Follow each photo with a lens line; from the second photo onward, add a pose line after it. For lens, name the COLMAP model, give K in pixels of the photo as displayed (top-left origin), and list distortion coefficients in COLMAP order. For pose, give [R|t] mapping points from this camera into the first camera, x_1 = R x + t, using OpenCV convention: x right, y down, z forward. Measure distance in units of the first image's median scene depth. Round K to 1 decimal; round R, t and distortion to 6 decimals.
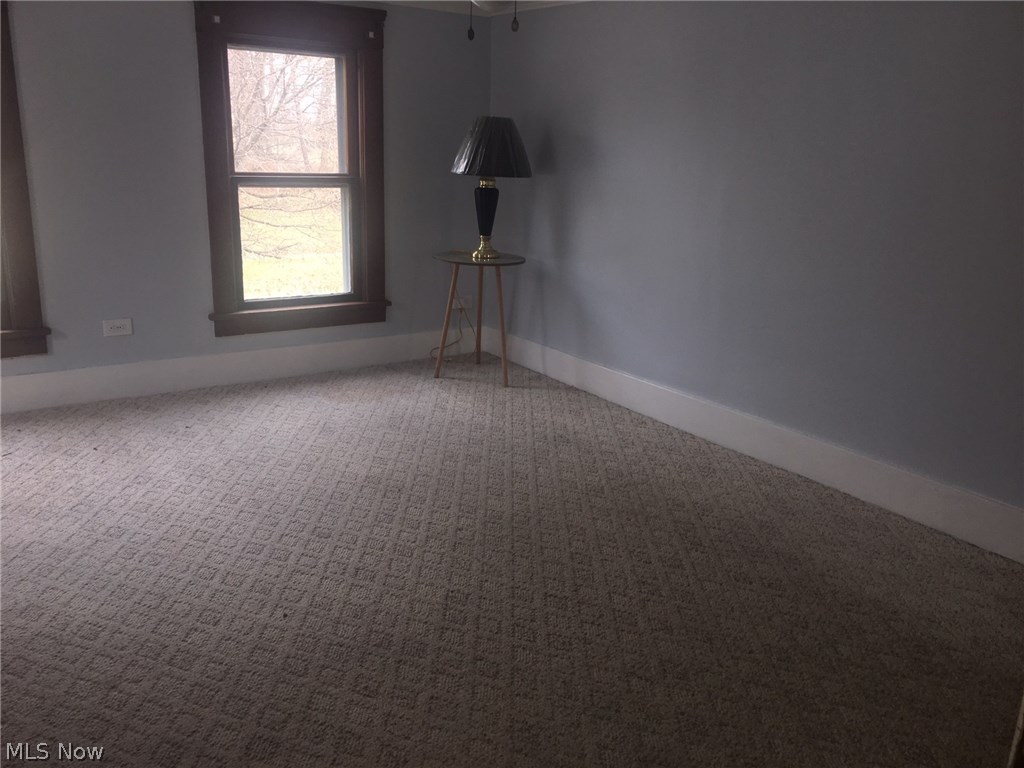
lens RADIAL K [[863.2, 0, 513.4], [0, 863.2, 383.6], [0, 0, 1]] dist [0.075507, -0.095447]
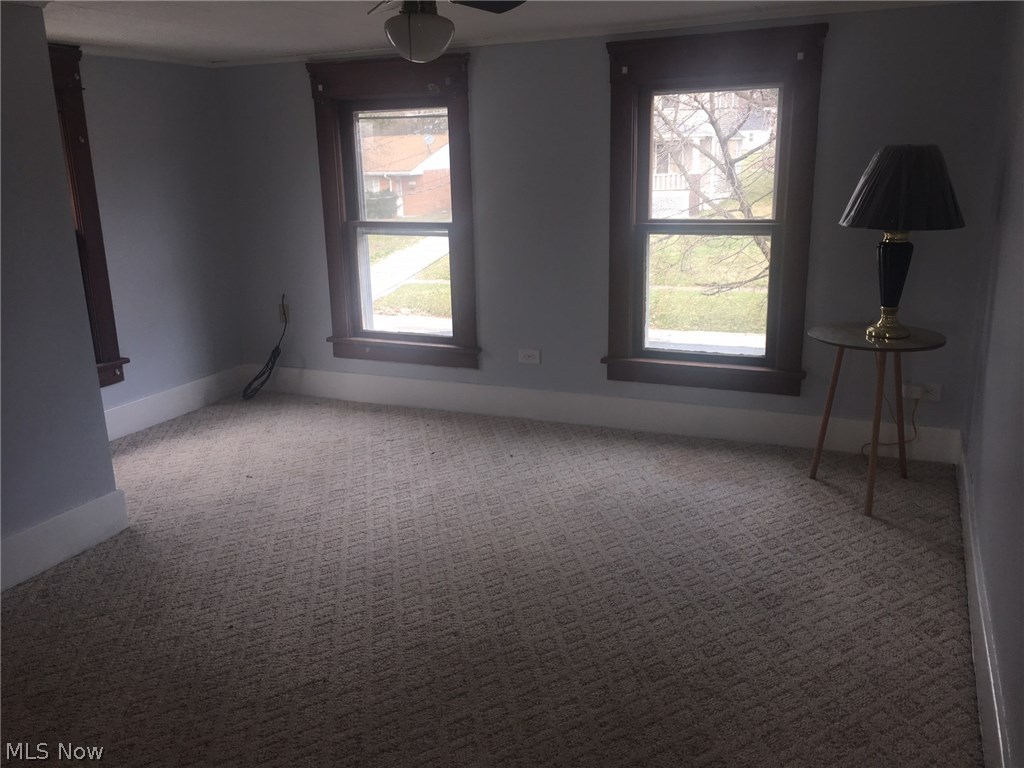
lens RADIAL K [[863.2, 0, 514.2], [0, 863.2, 383.7], [0, 0, 1]] dist [0.075507, -0.095447]
pose [[0.521200, 0.175526, -0.835190, 0.463786], [-0.192412, 0.977593, 0.085379, -0.118508], [0.831462, 0.116201, 0.543294, 0.371432]]
